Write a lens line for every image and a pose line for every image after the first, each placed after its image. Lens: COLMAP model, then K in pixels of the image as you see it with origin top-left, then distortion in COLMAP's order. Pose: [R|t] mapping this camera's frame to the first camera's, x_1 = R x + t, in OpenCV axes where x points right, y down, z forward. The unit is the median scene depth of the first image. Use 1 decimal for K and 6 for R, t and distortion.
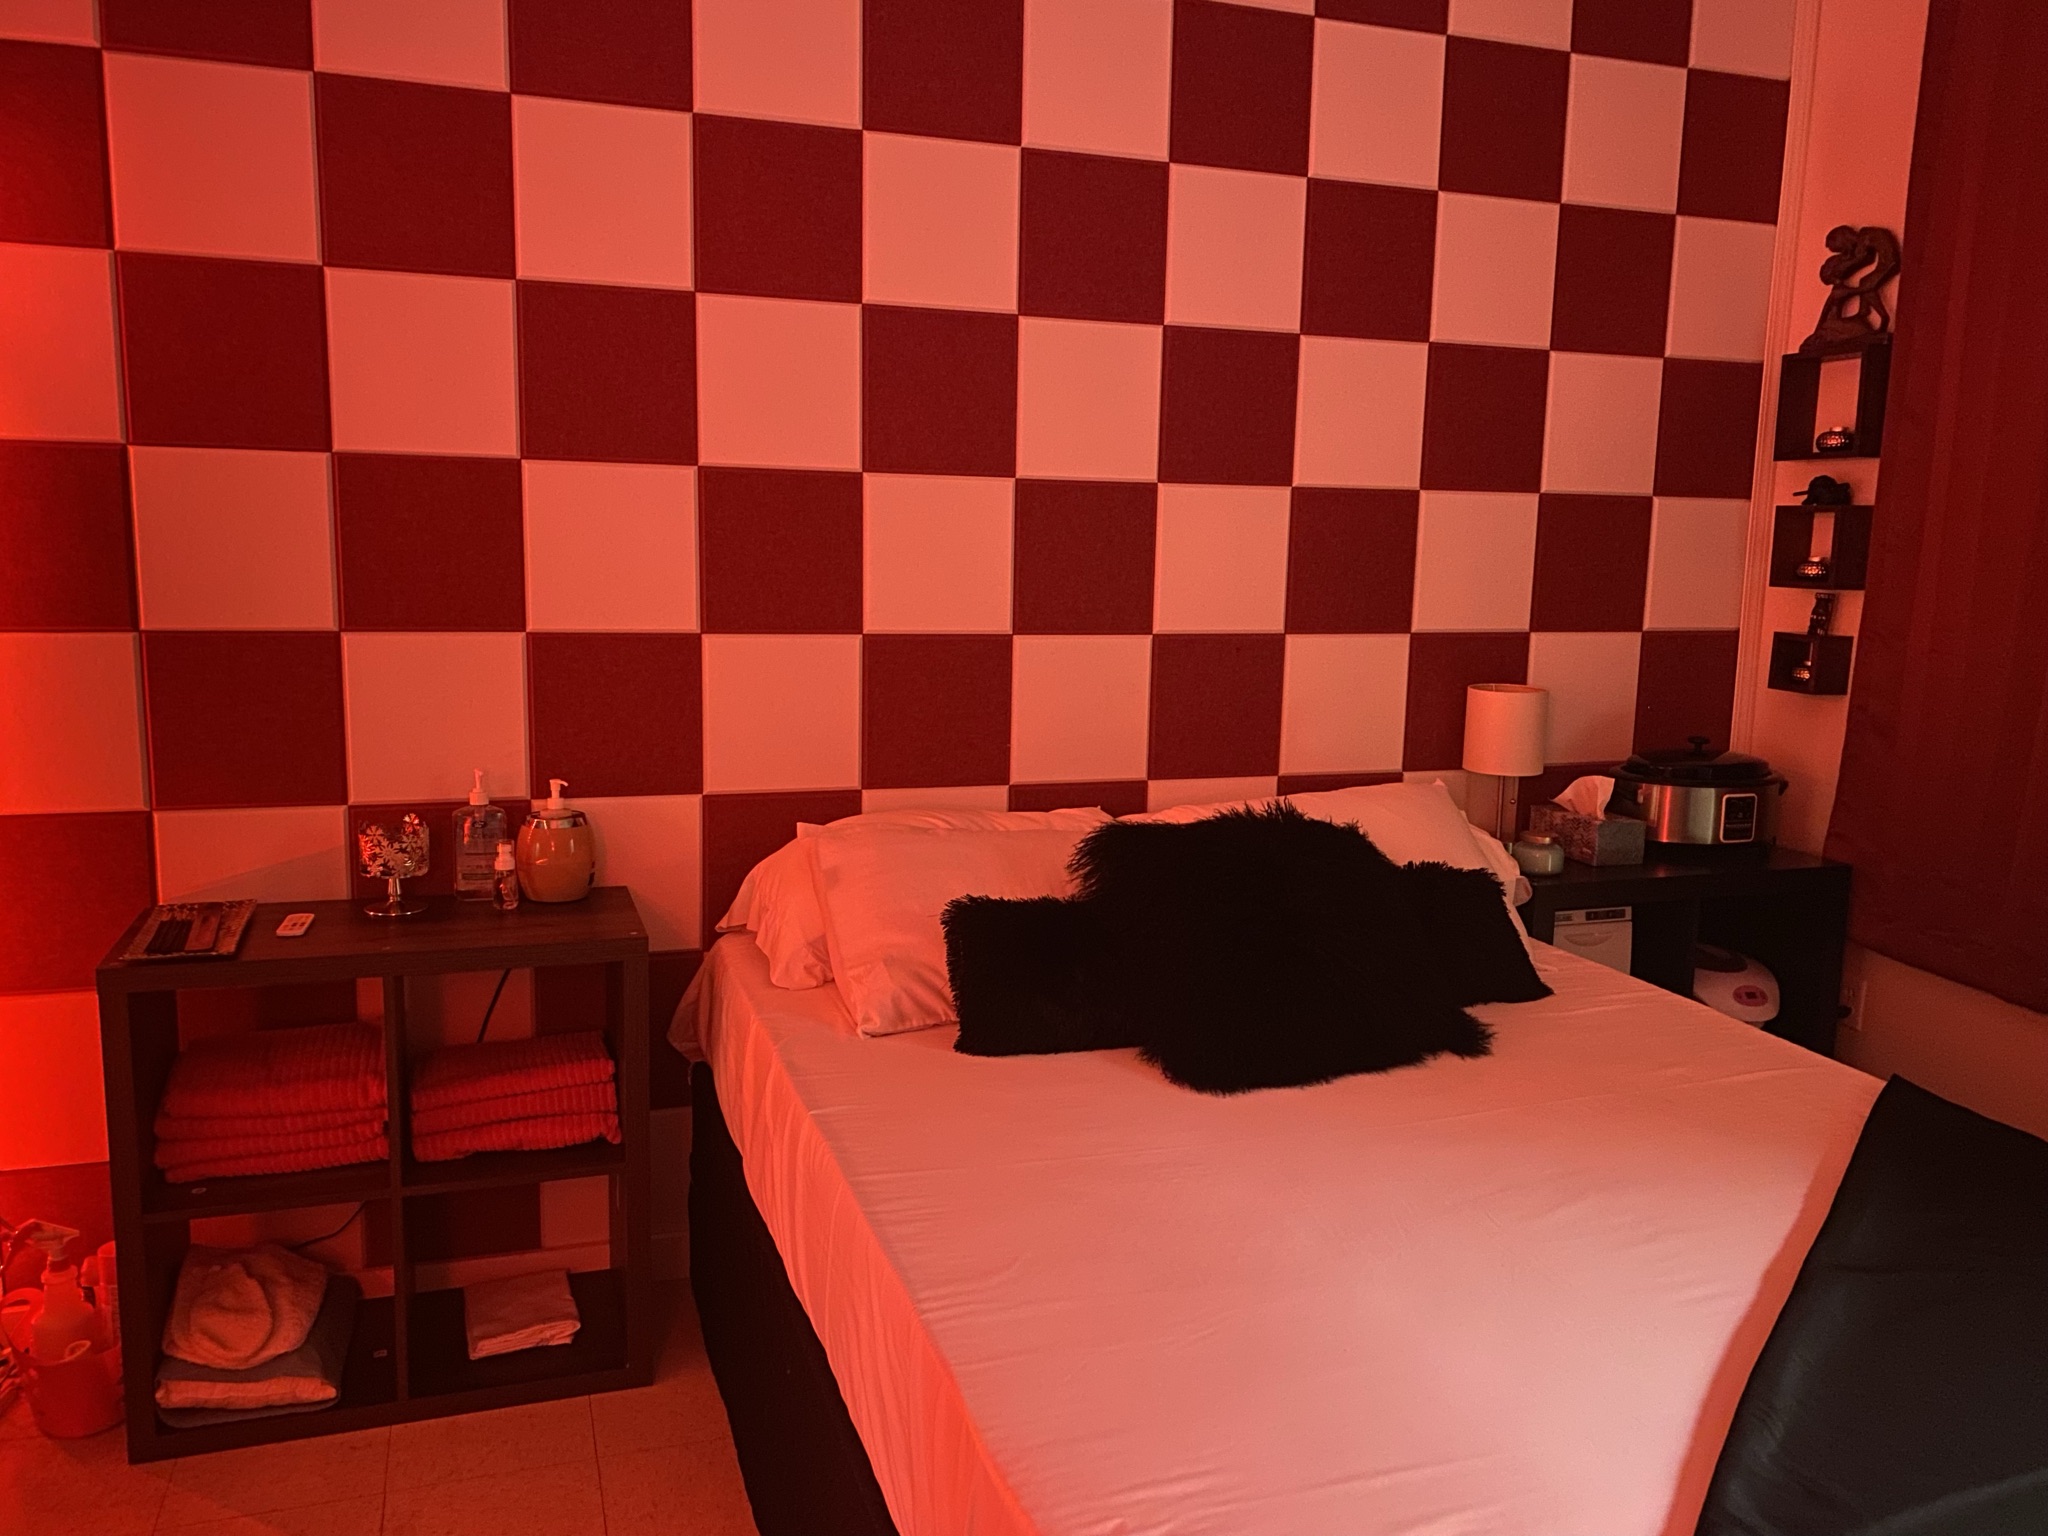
lens RADIAL K [[1626.2, 0, 1023.2], [0, 1626.2, 884.2], [0, 0, 1]] dist [0.003906, 0.002501]
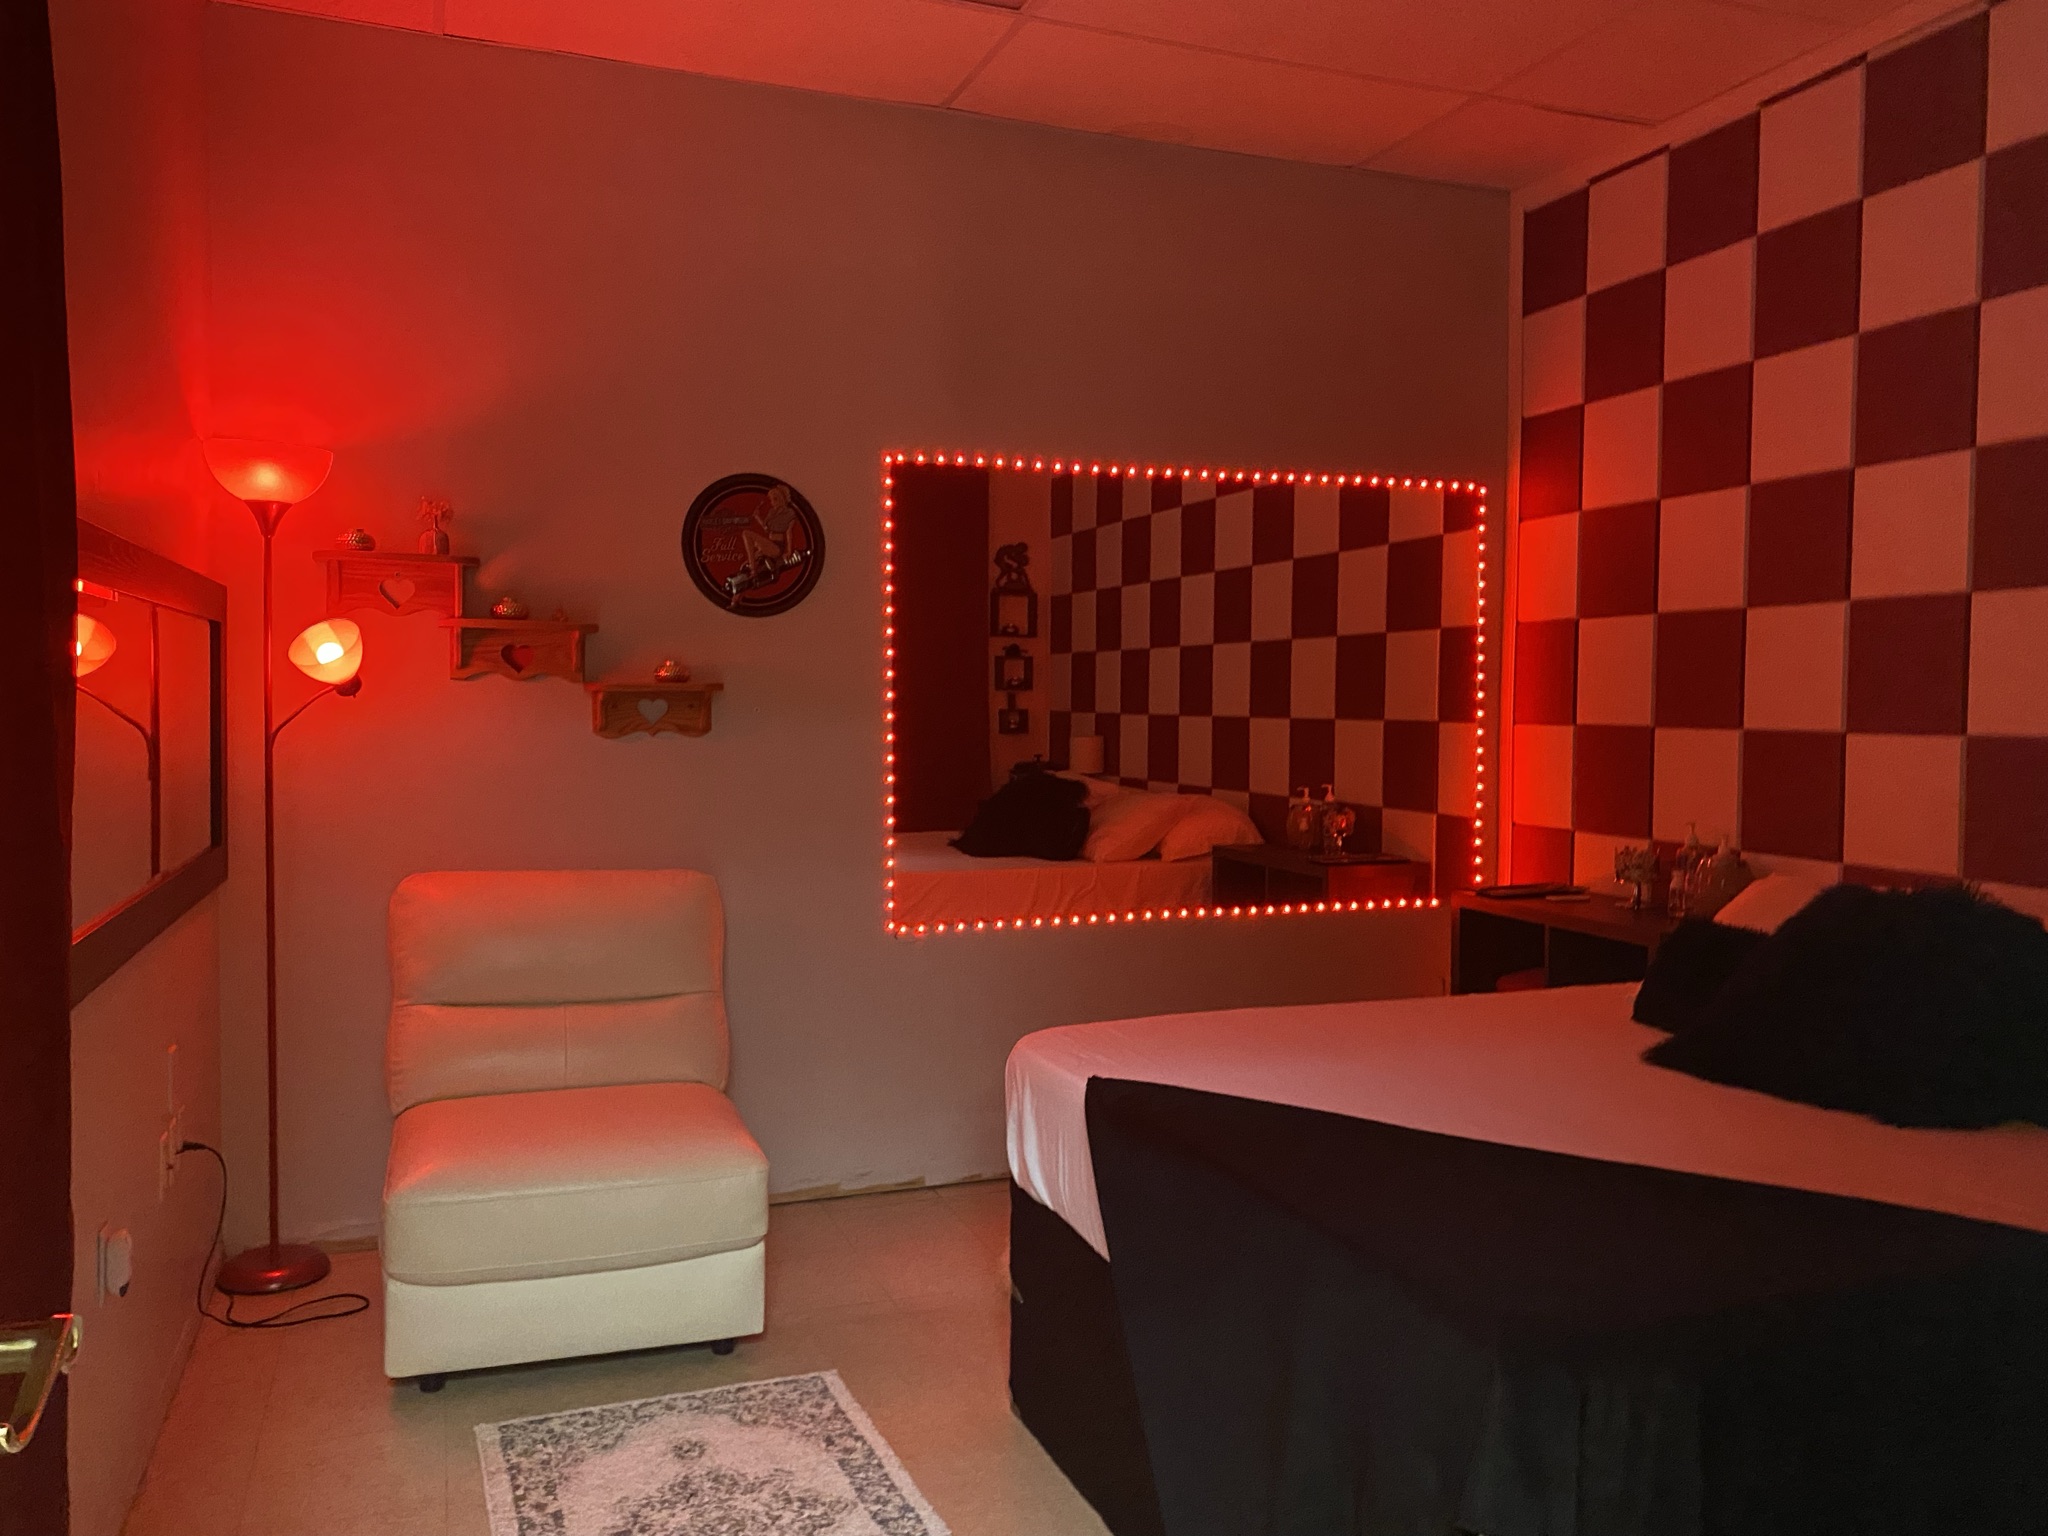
lens RADIAL K [[1585.0, 0, 1024.0], [0, 1585.0, 768.0], [0, 0, 1]] dist [0.005449, 0.004701]
pose [[-0.002190, 0.035970, -0.999350, 1.727661], [-0.177831, 0.983410, 0.035786, -0.100197], [0.984059, 0.177794, 0.004243, 0.644050]]
